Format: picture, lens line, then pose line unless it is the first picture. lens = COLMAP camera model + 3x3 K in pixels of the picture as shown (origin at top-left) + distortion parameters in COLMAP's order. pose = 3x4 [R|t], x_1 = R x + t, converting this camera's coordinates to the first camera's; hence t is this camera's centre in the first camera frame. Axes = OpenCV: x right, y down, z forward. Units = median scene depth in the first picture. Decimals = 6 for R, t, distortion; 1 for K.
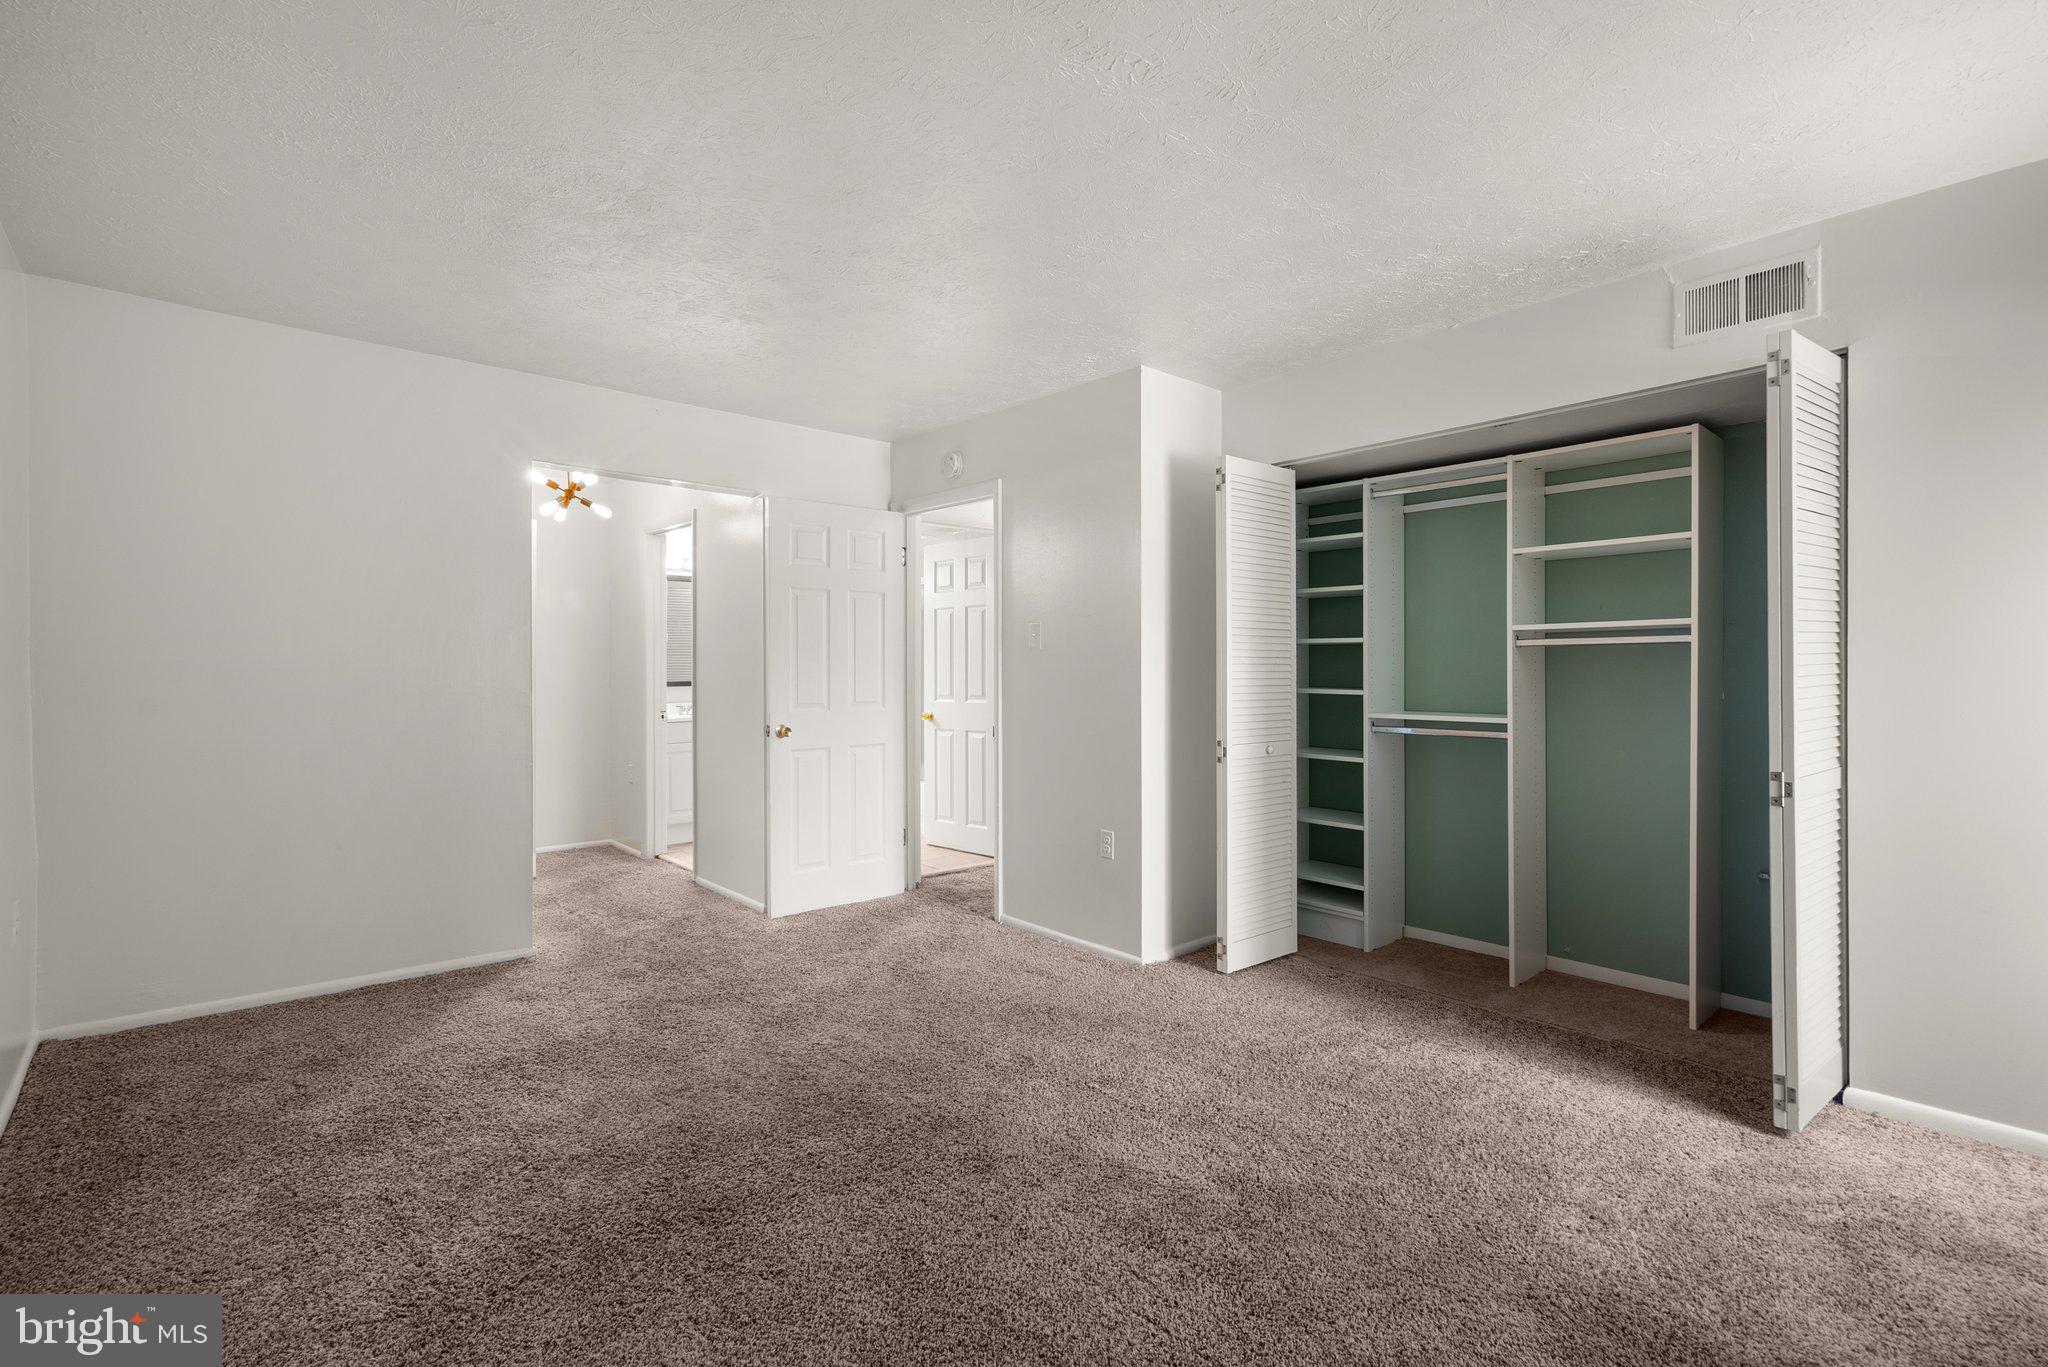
lens RADIAL K [[953.4, 0, 1016.6], [0, 953.4, 666.9], [0, 0, 1]] dist [-0.005388, 0.002486]
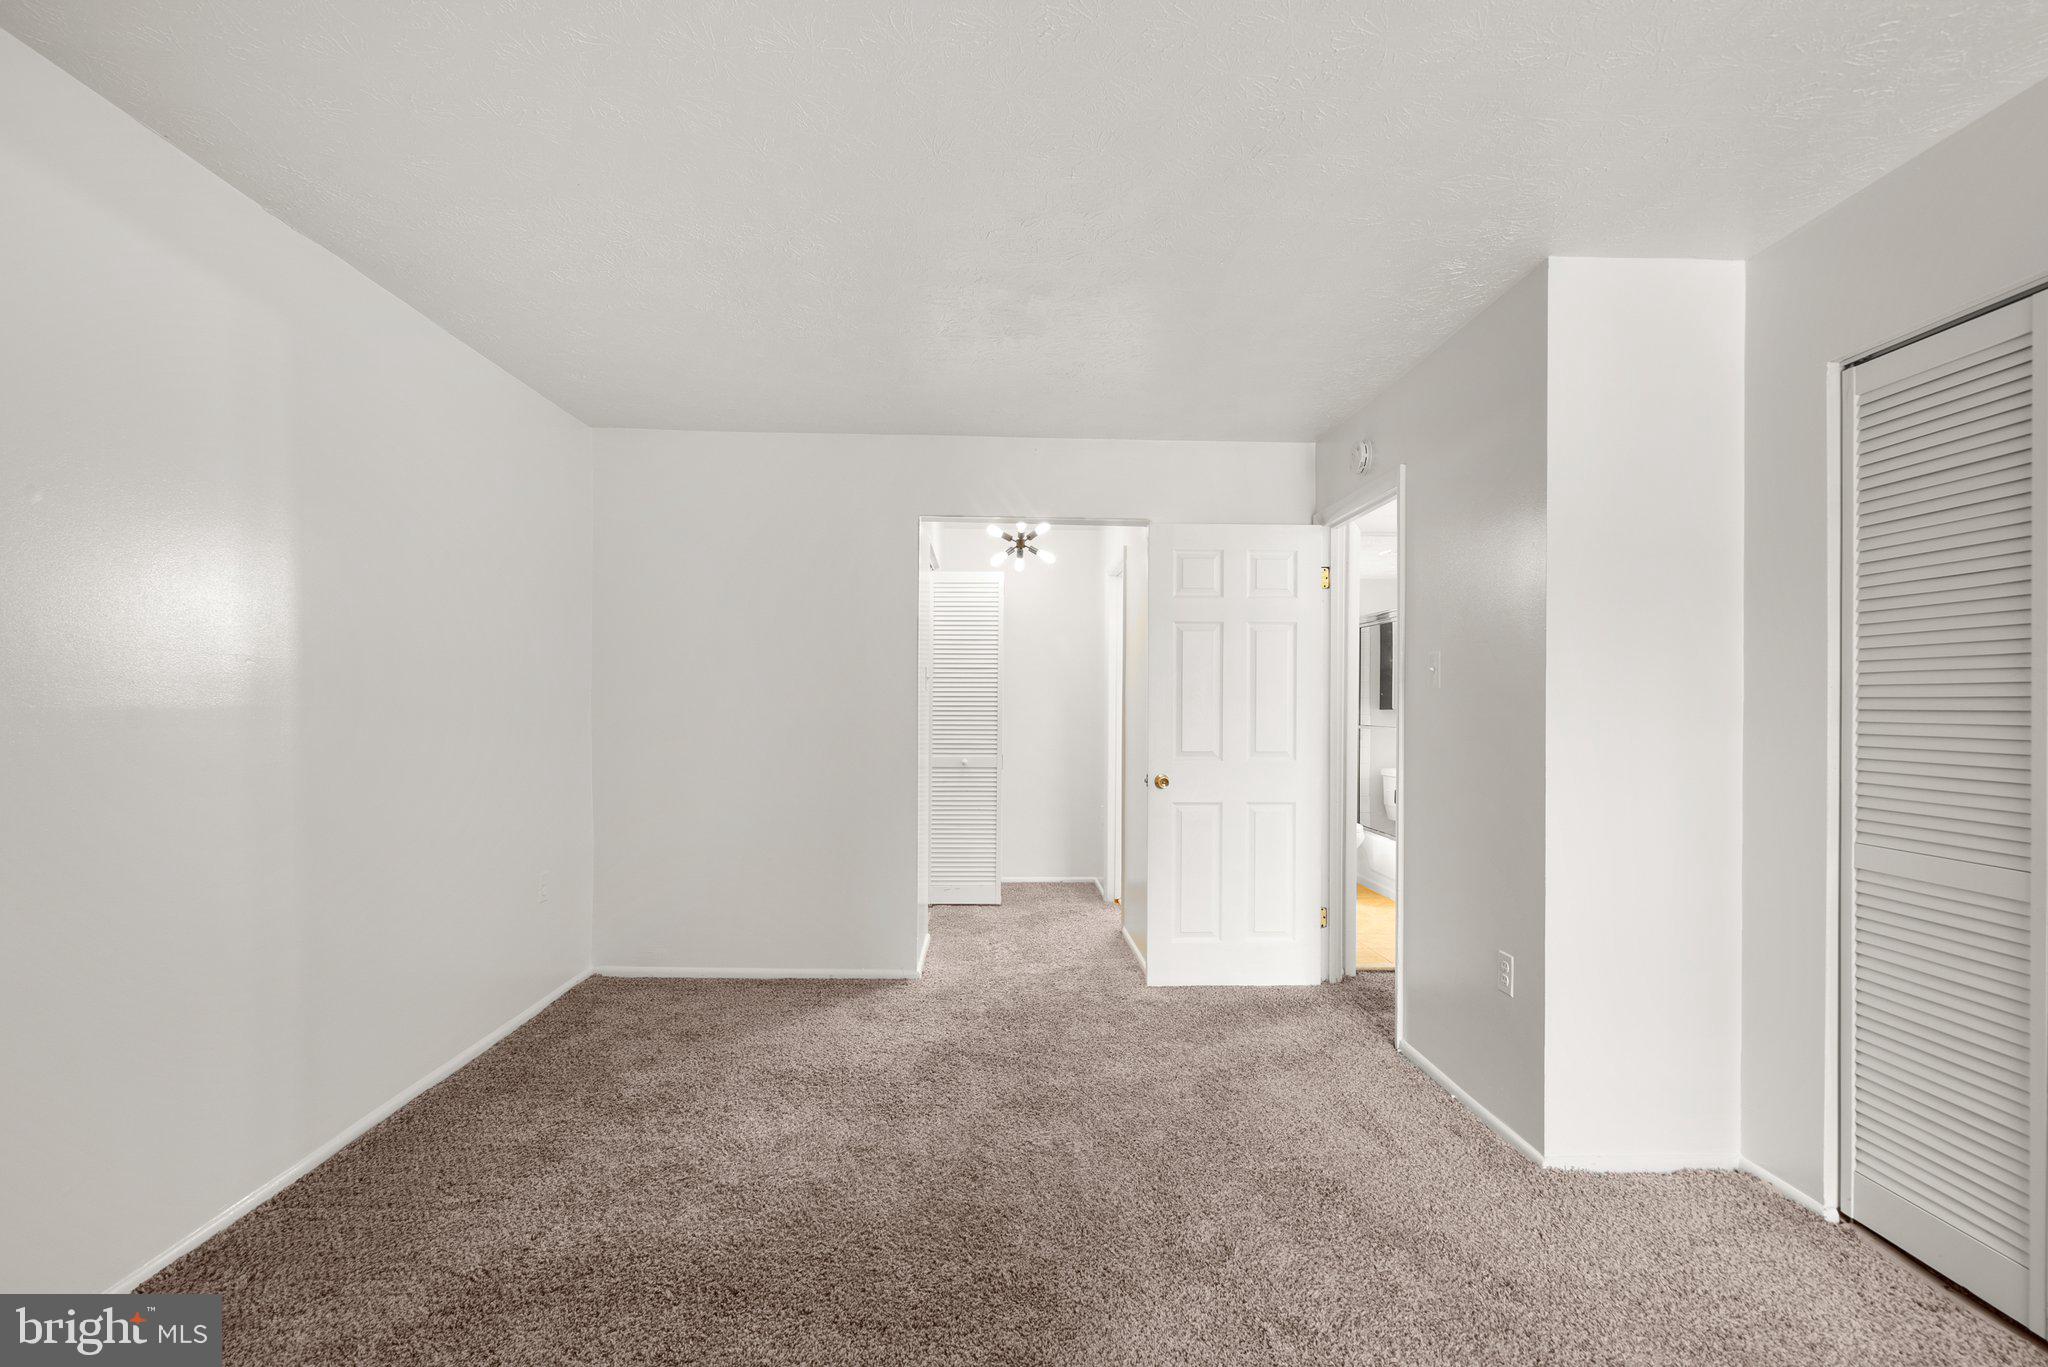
lens RADIAL K [[953.4, 0, 1019.3], [0, 953.4, 701.6], [0, 0, 1]] dist [-0.005388, 0.002486]
pose [[0.763988, 0.001538, -0.645229, 0.286269], [-0.006797, 0.999961, -0.005665, -0.002229], [0.645195, 0.008714, 0.763968, 0.269729]]
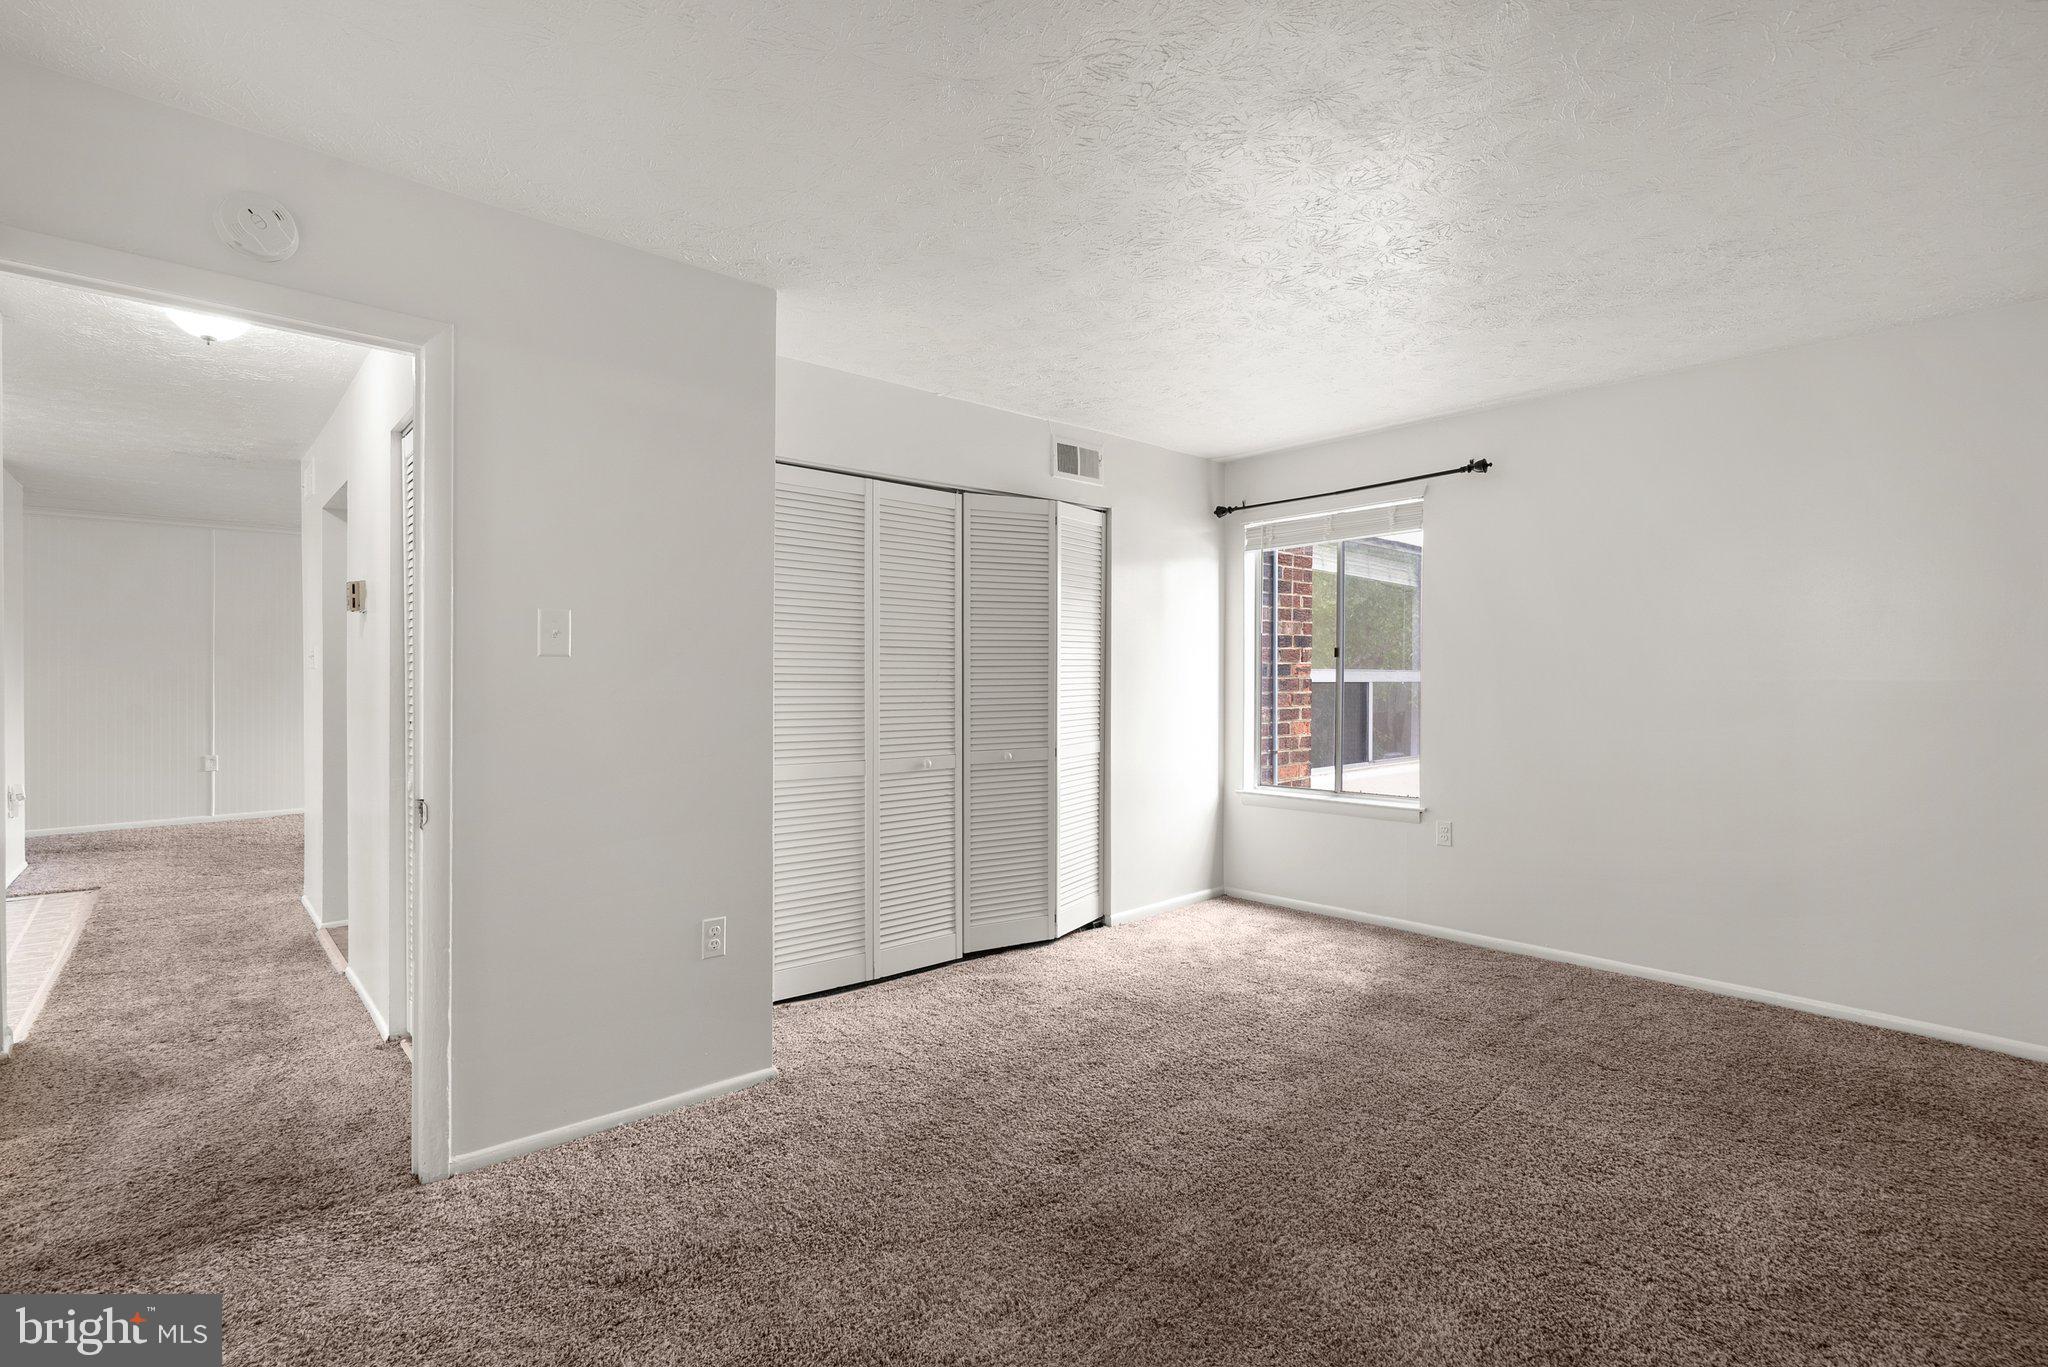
lens RADIAL K [[953.4, 0, 1021.3], [0, 953.4, 684.2], [0, 0, 1]] dist [-0.005388, 0.002486]
pose [[-0.033132, -0.005459, 0.999436, -0.653692], [-0.000584, 0.999985, 0.005443, -0.005604], [-0.999451, -0.000404, -0.033134, 0.849284]]
